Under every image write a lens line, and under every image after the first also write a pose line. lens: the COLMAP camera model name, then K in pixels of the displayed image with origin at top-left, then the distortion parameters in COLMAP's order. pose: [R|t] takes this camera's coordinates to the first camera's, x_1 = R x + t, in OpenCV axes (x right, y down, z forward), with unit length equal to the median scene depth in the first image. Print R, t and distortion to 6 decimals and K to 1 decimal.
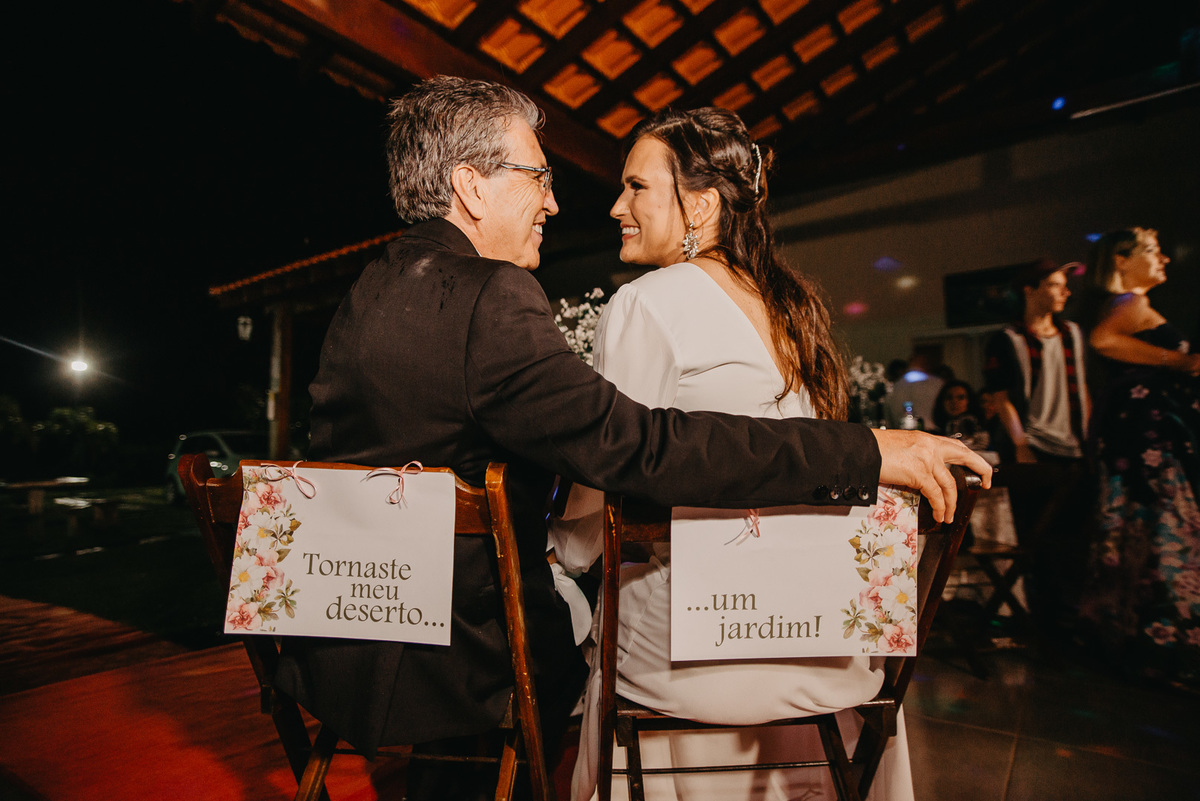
lens RADIAL K [[690.3, 0, 597.4], [0, 690.3, 398.4], [0, 0, 1]] dist [-0.089609, 0.073486]
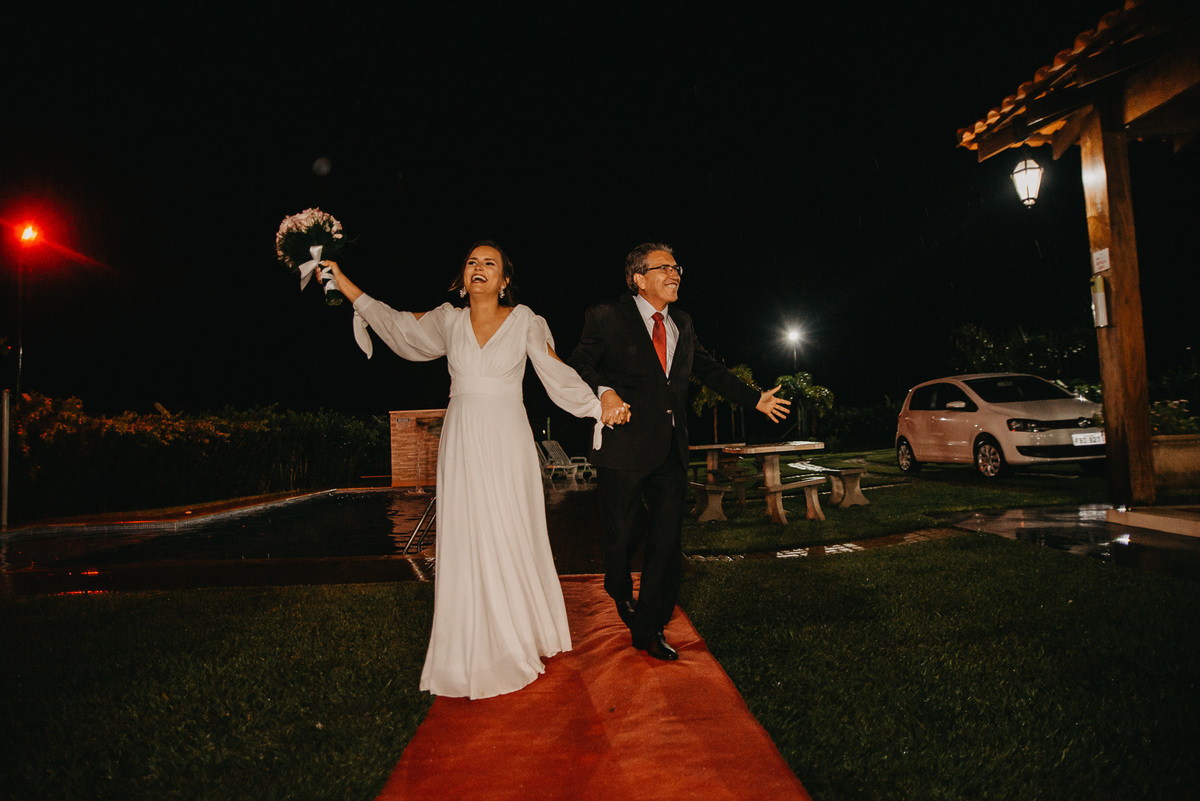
lens RADIAL K [[690.3, 0, 597.4], [0, 690.3, 398.4], [0, 0, 1]] dist [-0.089609, 0.073486]
pose [[0.589210, -0.054510, -0.806139, -0.231810], [0.097034, 0.995274, 0.003624, 0.037971], [0.802132, -0.080358, 0.591715, 0.282493]]
